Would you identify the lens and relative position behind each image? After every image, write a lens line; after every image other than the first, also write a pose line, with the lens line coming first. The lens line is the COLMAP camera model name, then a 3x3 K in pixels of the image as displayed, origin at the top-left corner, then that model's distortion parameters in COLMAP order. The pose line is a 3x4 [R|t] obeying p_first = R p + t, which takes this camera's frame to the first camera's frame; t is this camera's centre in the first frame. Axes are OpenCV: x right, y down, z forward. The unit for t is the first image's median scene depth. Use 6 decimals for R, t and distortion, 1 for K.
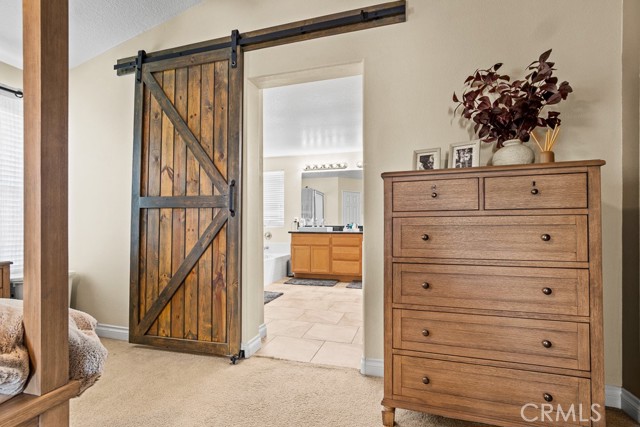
lens RADIAL K [[304.1, 0, 318.0], [0, 304.1, 218.8], [0, 0, 1]] dist [-0.013106, 0.000279]
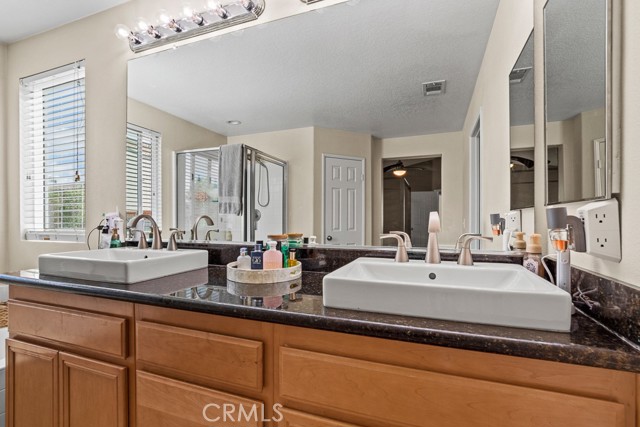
lens RADIAL K [[304.1, 0, 318.0], [0, 304.1, 218.8], [0, 0, 1]] dist [-0.013106, 0.000279]
pose [[0.997503, -0.003024, -0.070562, 0.388597], [0.004993, 0.999602, 0.027748, -0.015185], [0.070450, -0.028031, 0.997121, 1.848651]]
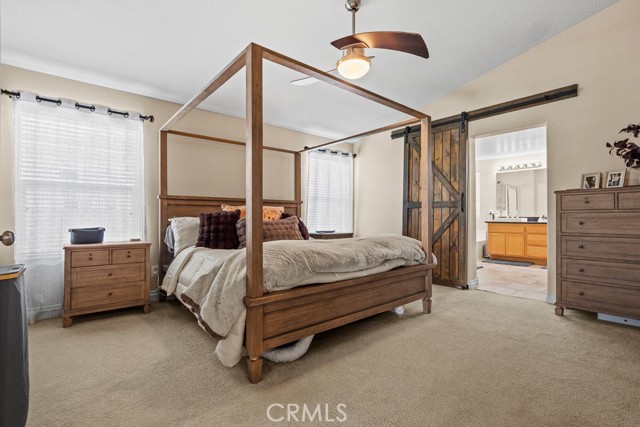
lens RADIAL K [[304.1, 0, 318.0], [0, 304.1, 218.8], [0, 0, 1]] dist [-0.013106, 0.000279]
pose [[0.847330, 0.001357, -0.531066, -0.040331], [0.014416, 0.999569, 0.025555, -0.026251], [0.530872, -0.029309, 0.846945, -1.001597]]
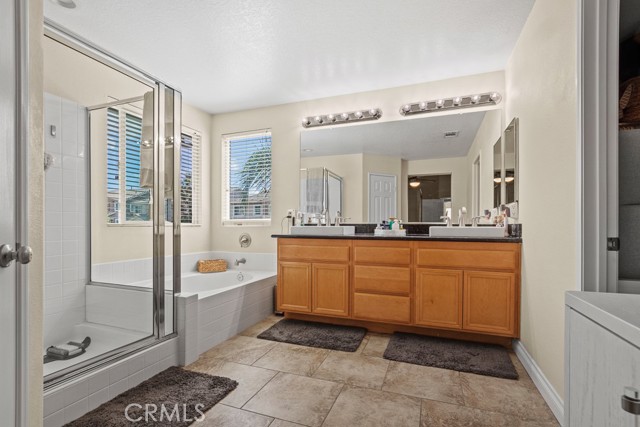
lens RADIAL K [[304.1, 0, 318.0], [0, 304.1, 218.8], [0, 0, 1]] dist [-0.013106, 0.000279]
pose [[0.997615, 0.001760, -0.069000, 0.050165], [-0.001403, 0.999985, 0.005226, 0.026383], [0.069008, -0.005117, 0.997603, 1.097208]]
